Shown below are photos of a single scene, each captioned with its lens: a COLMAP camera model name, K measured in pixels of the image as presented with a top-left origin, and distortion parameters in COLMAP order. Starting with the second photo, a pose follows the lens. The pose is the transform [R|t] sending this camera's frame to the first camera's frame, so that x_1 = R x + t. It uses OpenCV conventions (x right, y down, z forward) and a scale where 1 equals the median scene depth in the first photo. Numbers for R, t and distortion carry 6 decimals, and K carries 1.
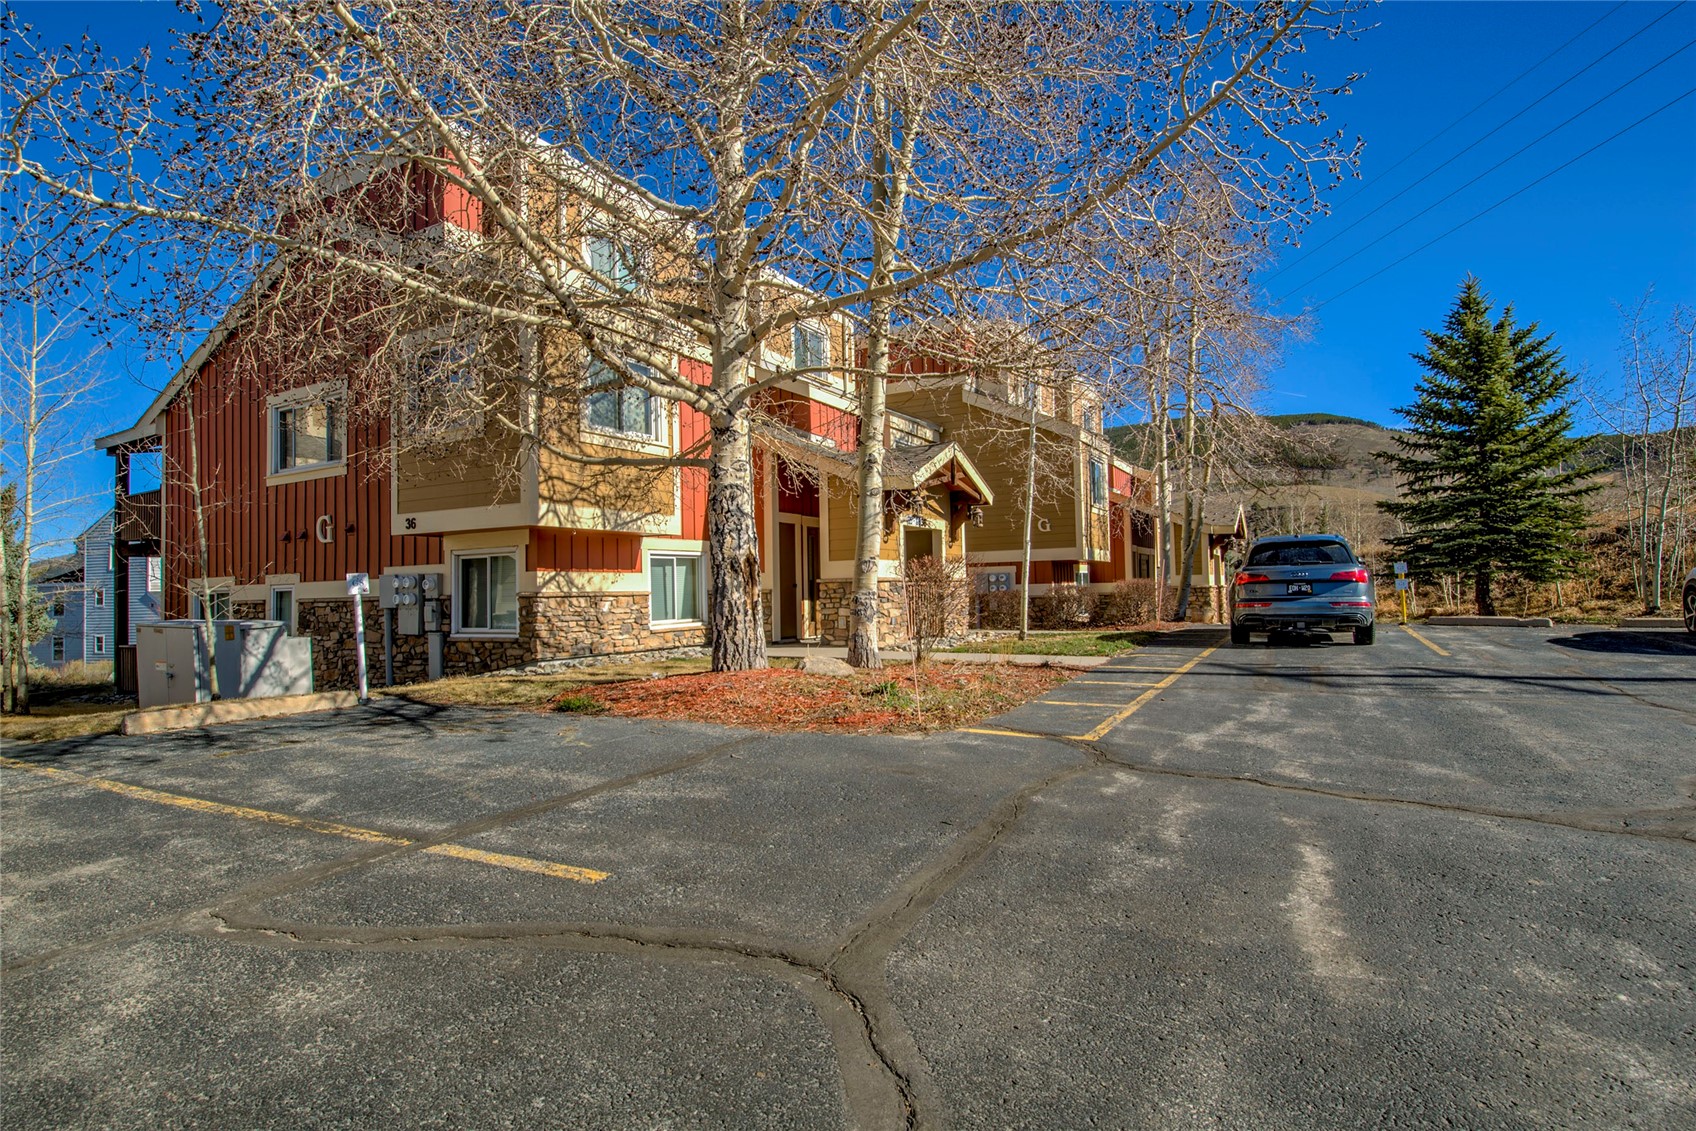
lens RADIAL K [[868.5, 0, 824.5], [0, 868.5, 585.7], [0, 0, 1]] dist [-0.016395, 0.000807]
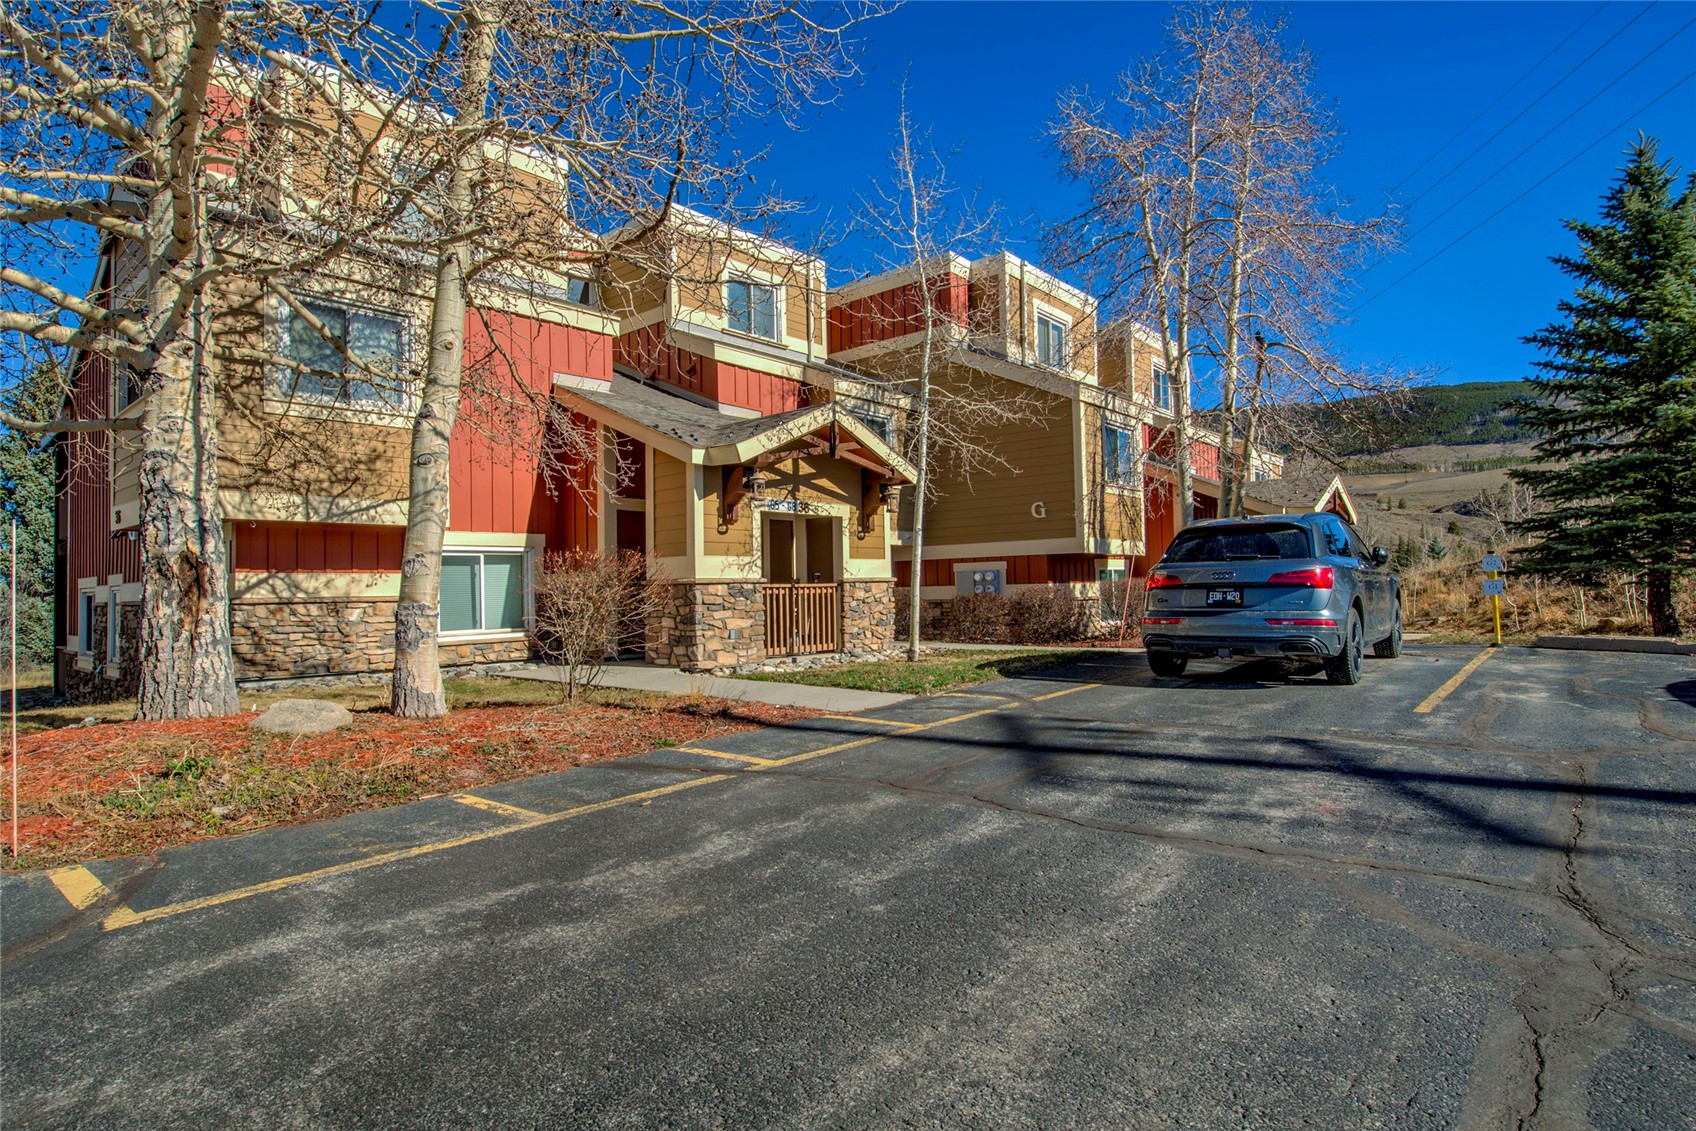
lens RADIAL K [[868.5, 0, 871.6], [0, 868.5, 585.2], [0, 0, 1]] dist [-0.016395, 0.000807]
pose [[0.980902, 0.000949, -0.194502, 0.358434], [0.000330, 0.999979, 0.006542, -0.008585], [0.194504, -0.006481, 0.980880, 0.266158]]
